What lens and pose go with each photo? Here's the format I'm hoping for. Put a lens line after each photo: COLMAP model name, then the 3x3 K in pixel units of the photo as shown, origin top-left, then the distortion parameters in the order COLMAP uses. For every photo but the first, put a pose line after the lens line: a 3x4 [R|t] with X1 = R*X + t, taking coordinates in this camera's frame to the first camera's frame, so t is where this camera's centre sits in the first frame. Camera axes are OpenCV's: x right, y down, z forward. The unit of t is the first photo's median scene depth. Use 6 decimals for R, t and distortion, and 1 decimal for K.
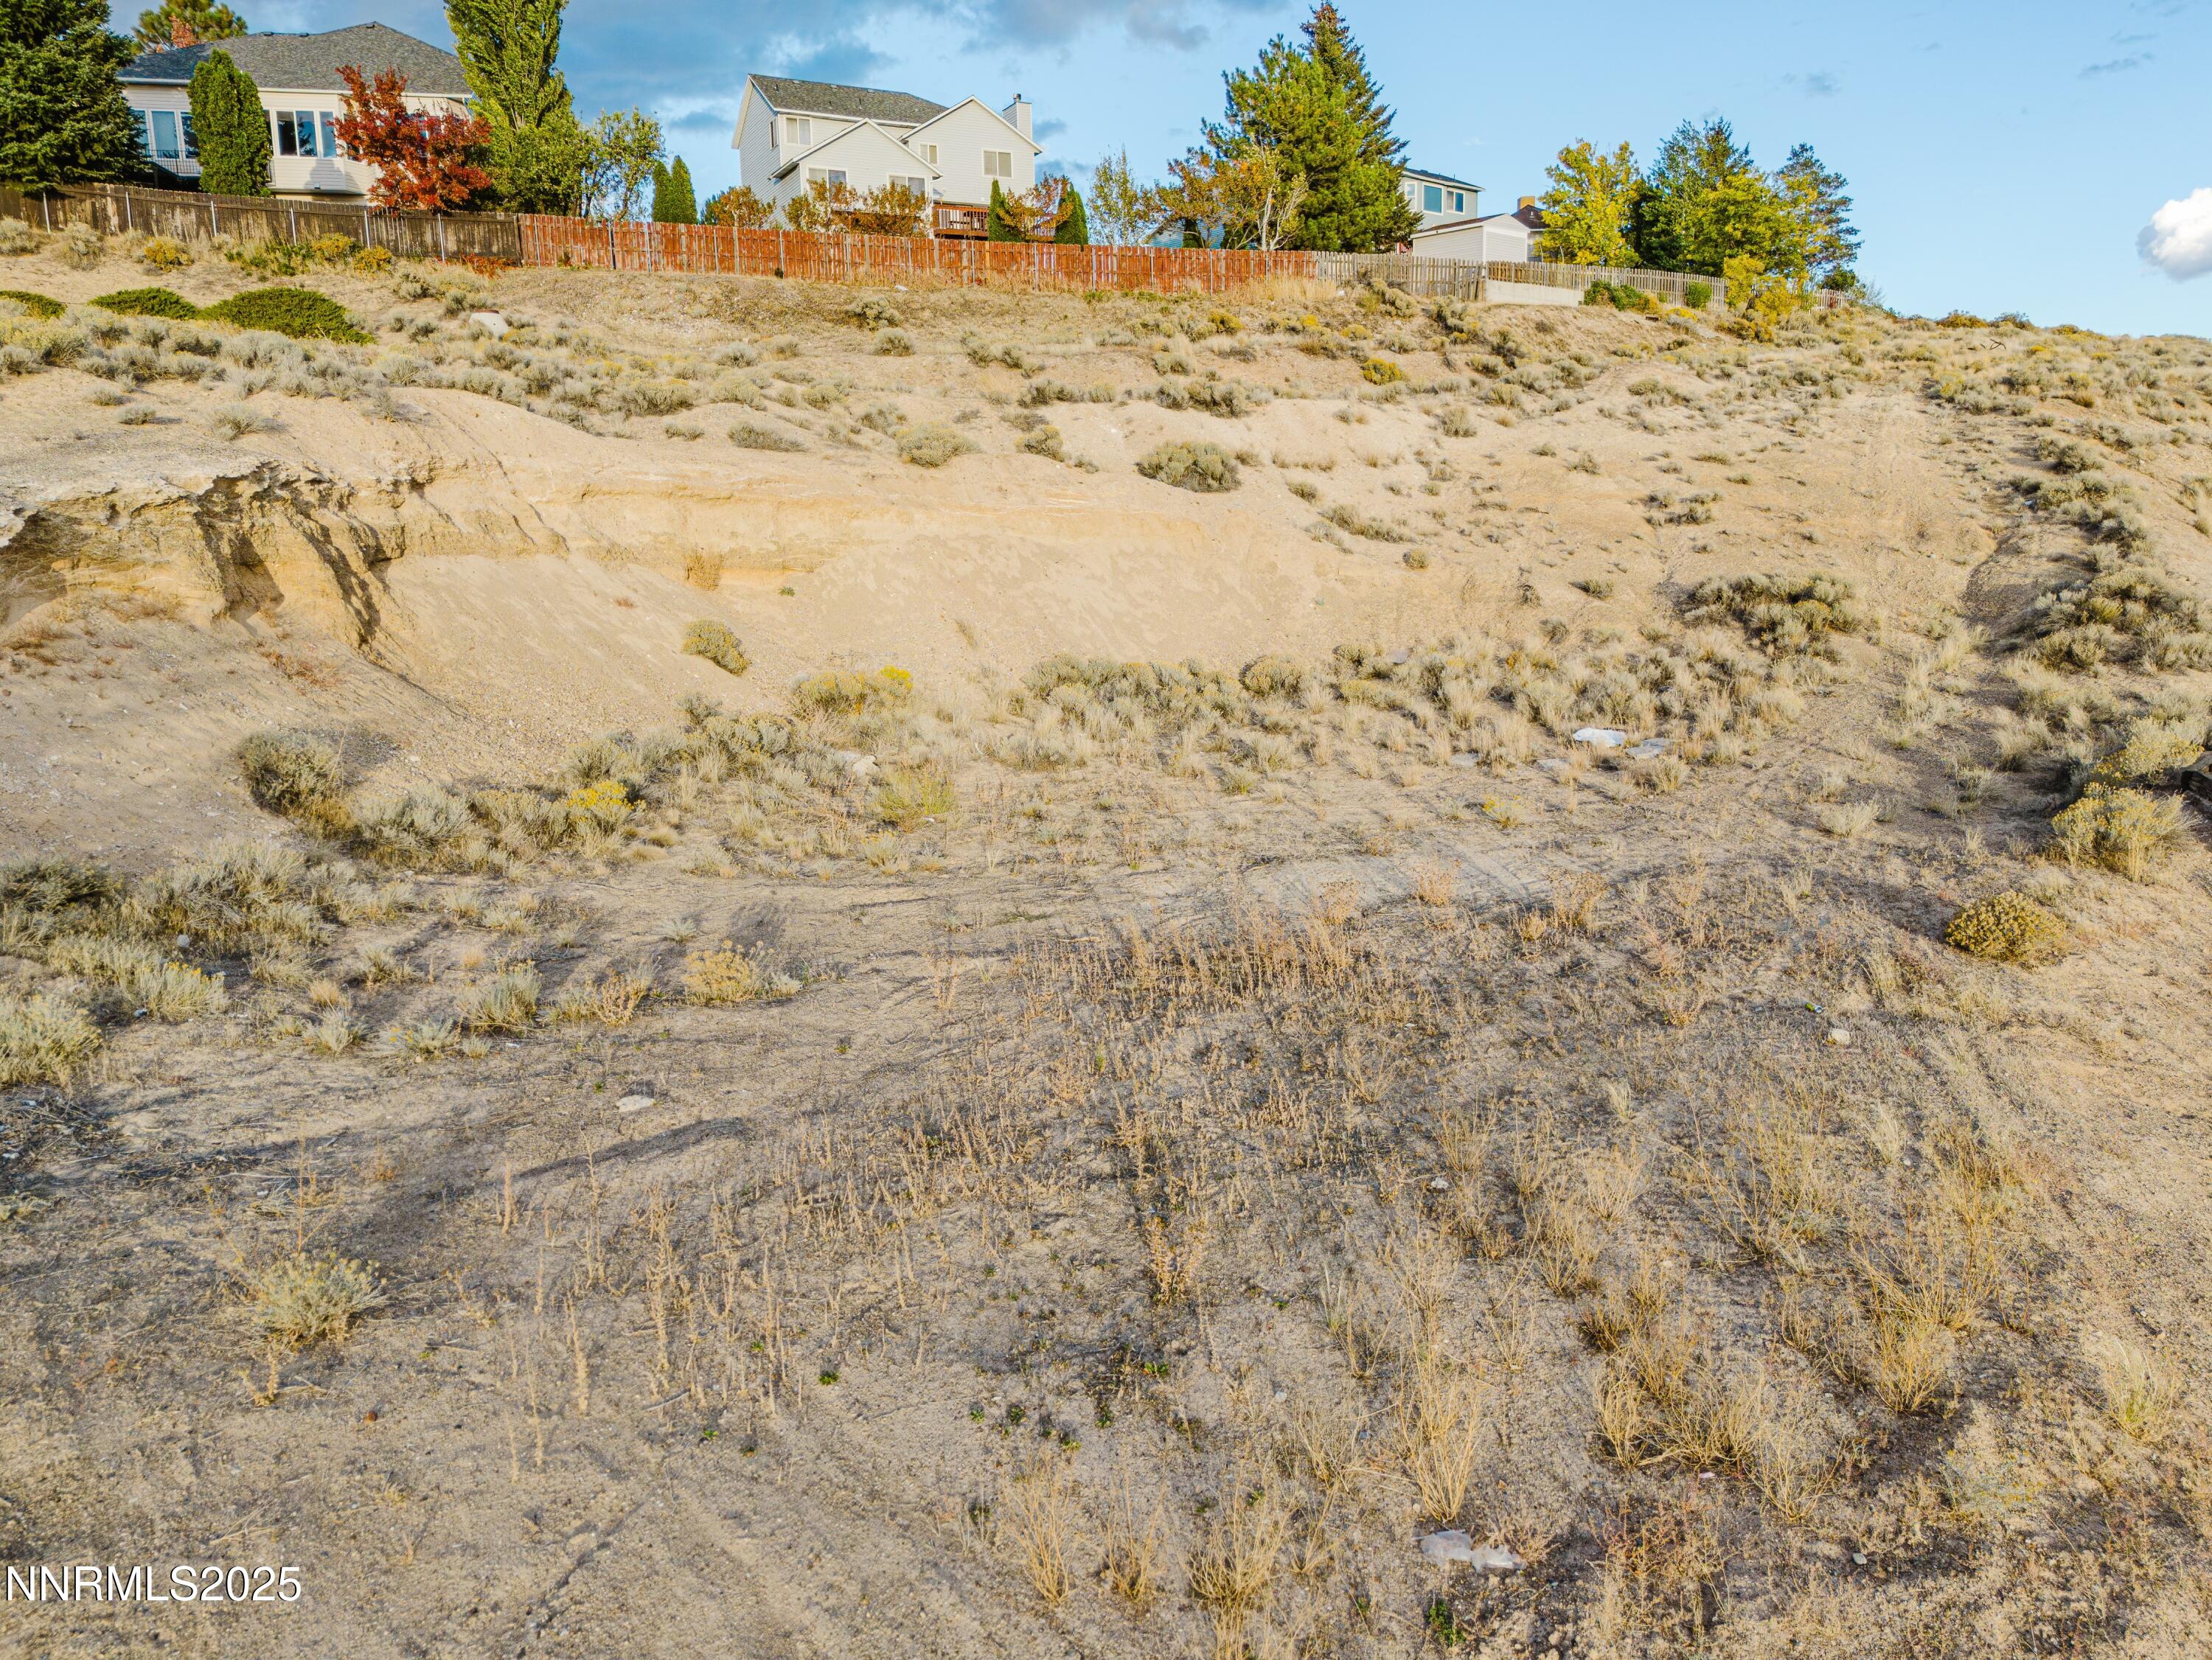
lens RADIAL K [[1612.9, 0, 1115.5], [0, 1612.9, 837.6], [0, 0, 1]] dist [0.073121, -0.062415]
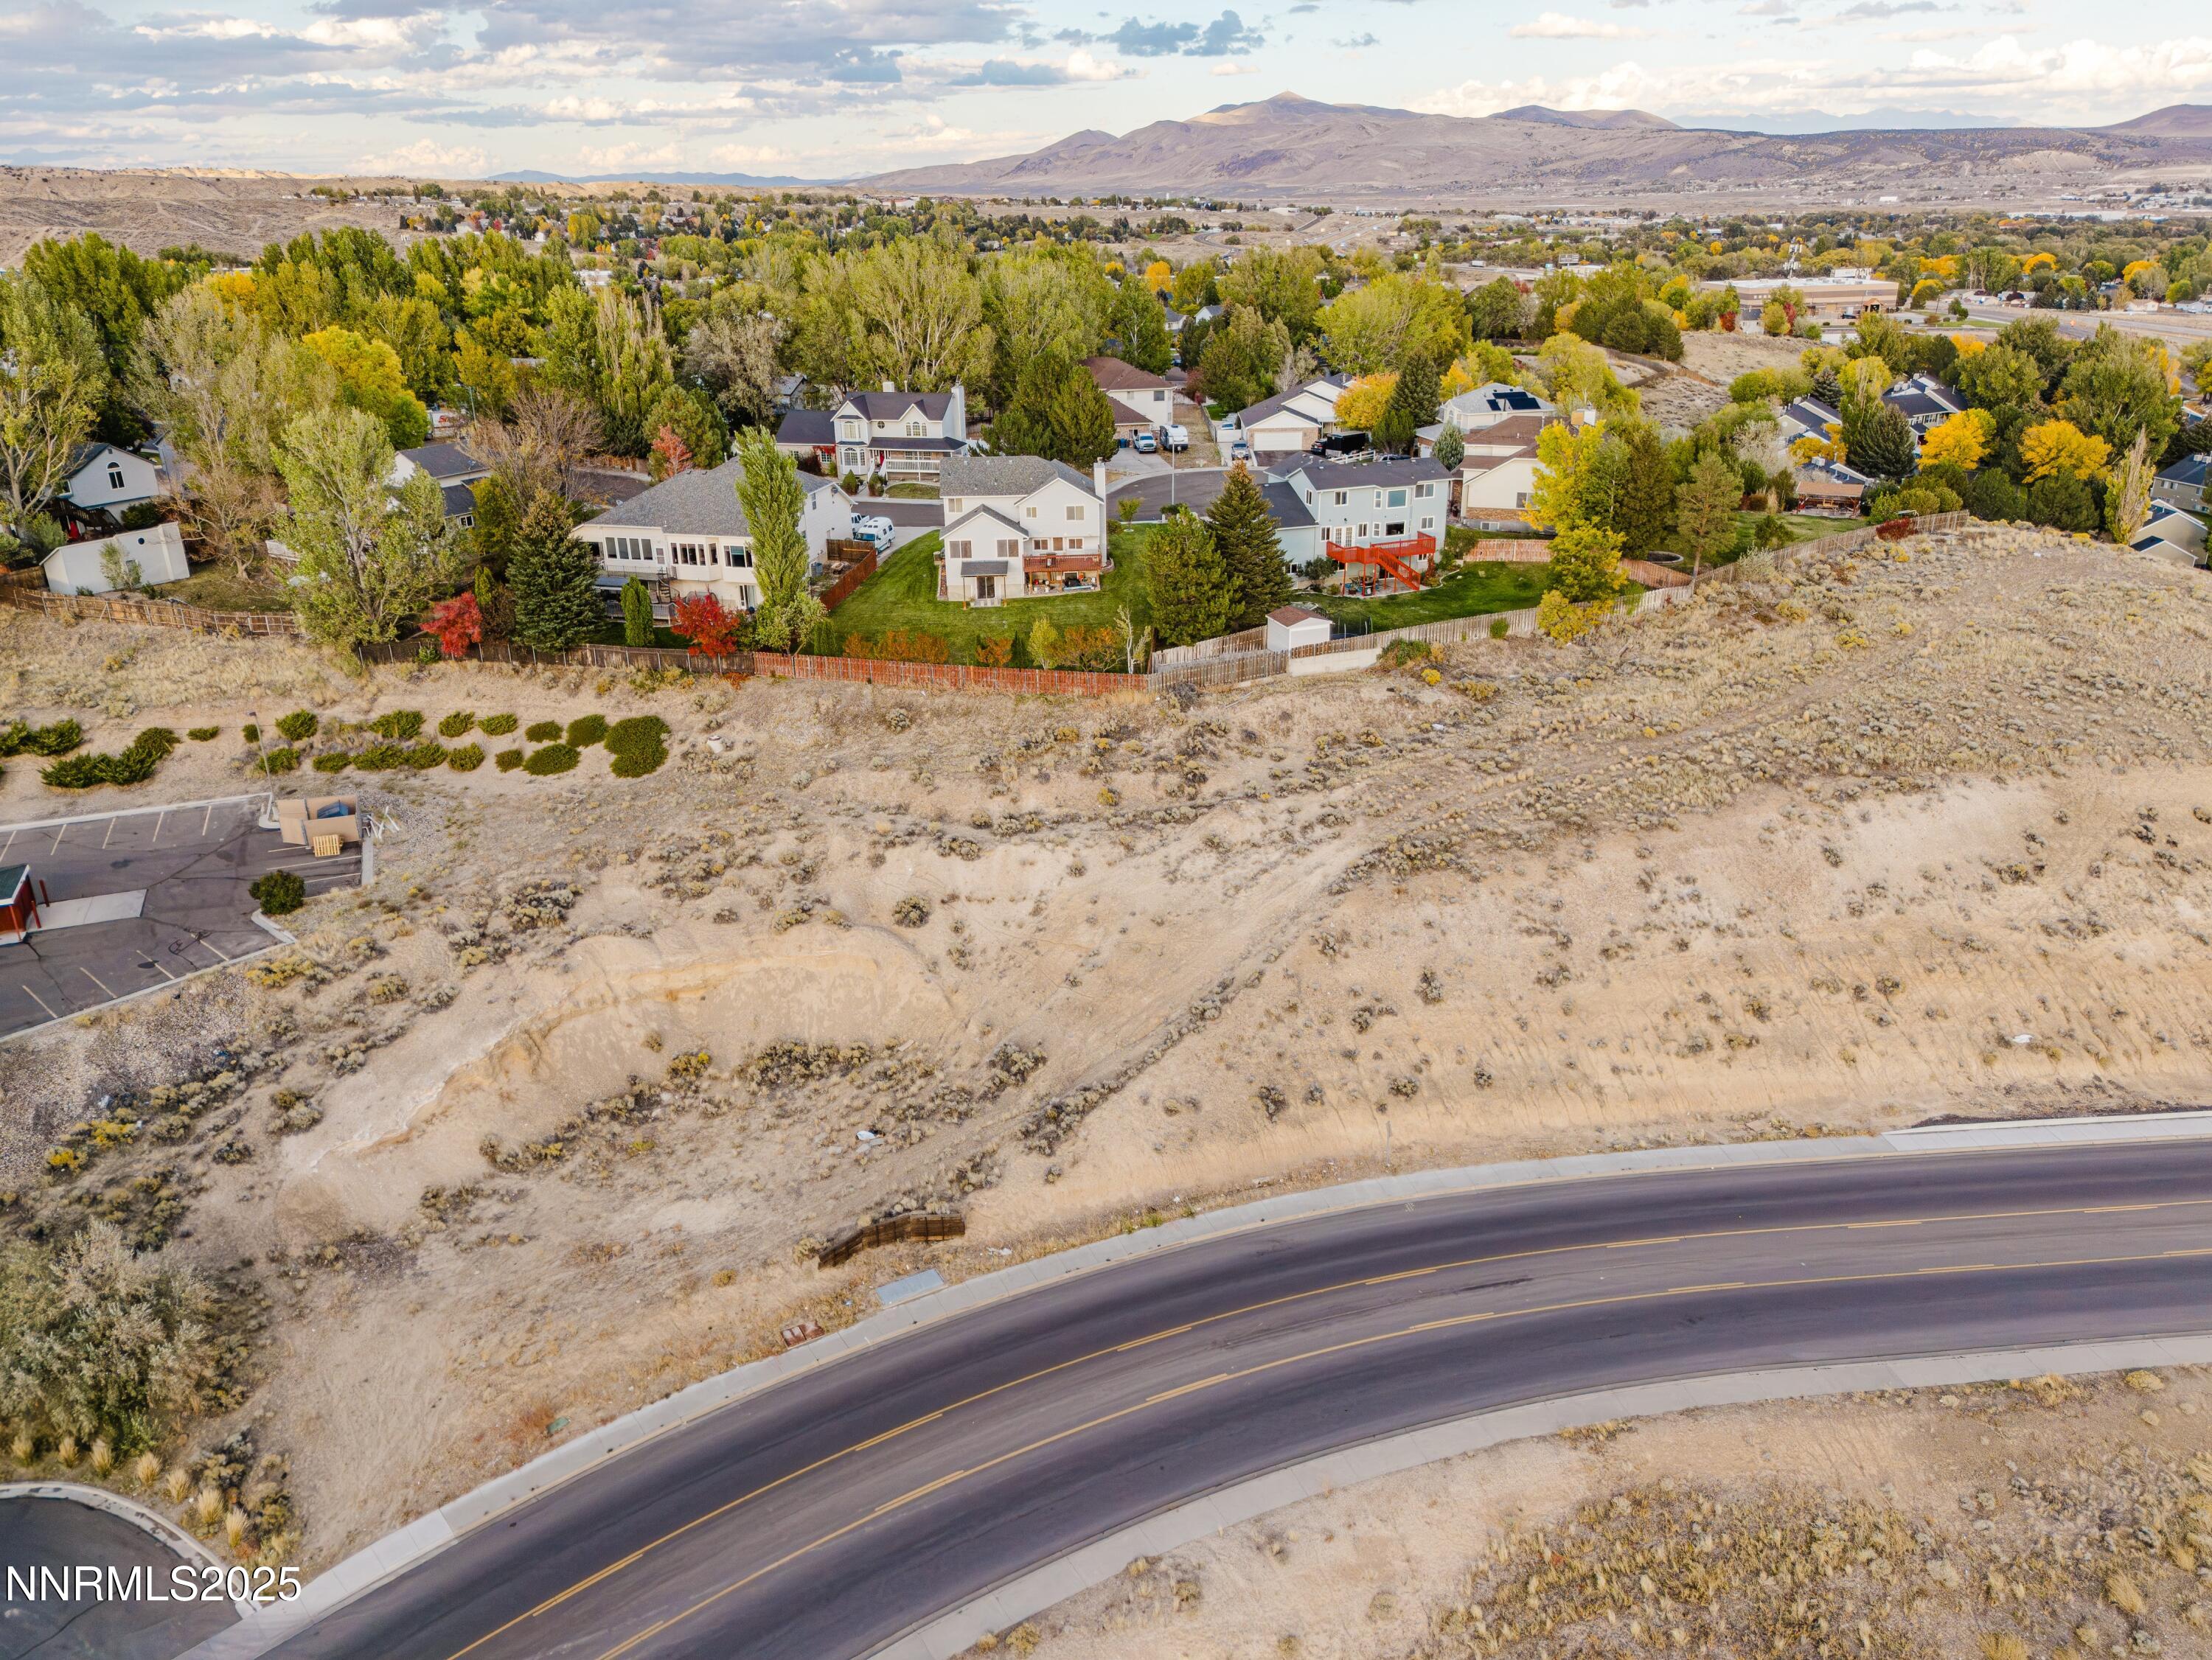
lens RADIAL K [[1619.7, 0, 1111.0], [0, 1619.7, 823.1], [0, 0, 1]] dist [0.080912, -0.071523]
pose [[0.921394, 0.146332, -0.360028, 1.049684], [-0.071317, 0.974336, 0.213501, -0.801288], [0.382030, -0.171042, 0.908184, -0.948246]]
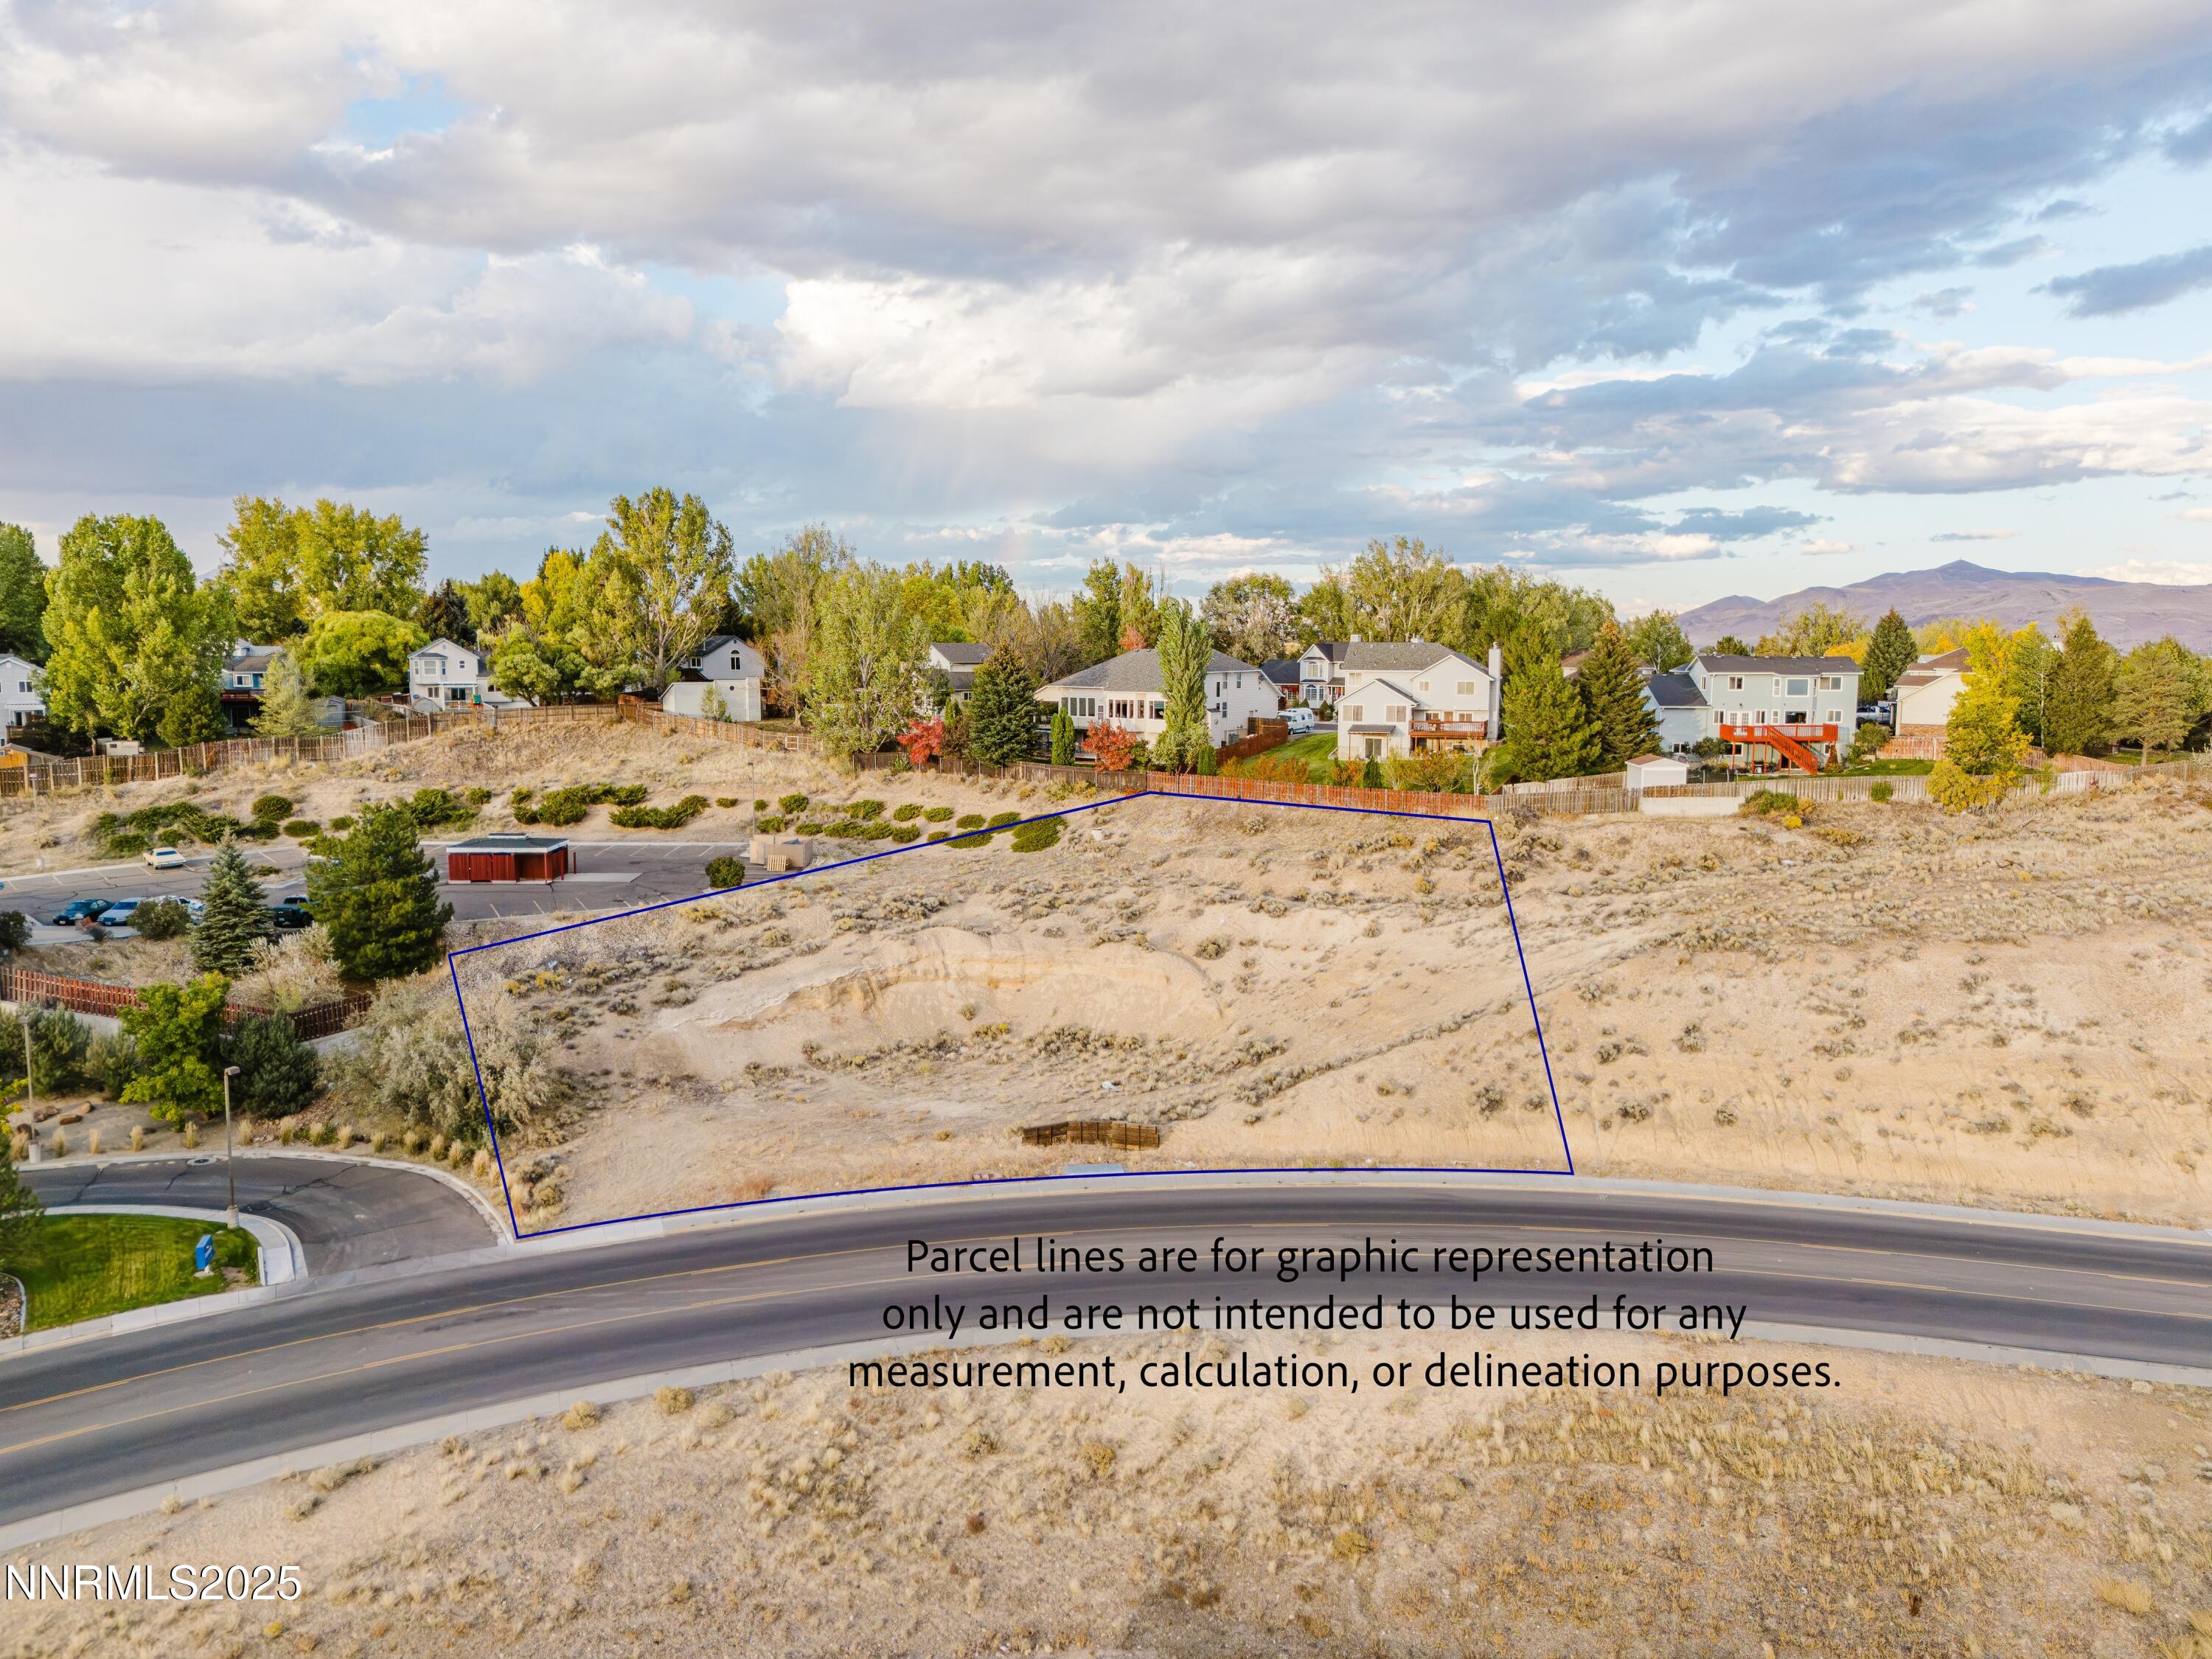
lens RADIAL K [[1619.6, 0, 1125.6], [0, 1619.6, 834.0], [0, 0, 1]] dist [0.086090, -0.077147]
pose [[0.721359, 0.101935, -0.685019, 1.555049], [-0.140684, 0.990054, -0.000820, -0.350374], [0.678122, 0.096963, 0.728525, -0.930796]]
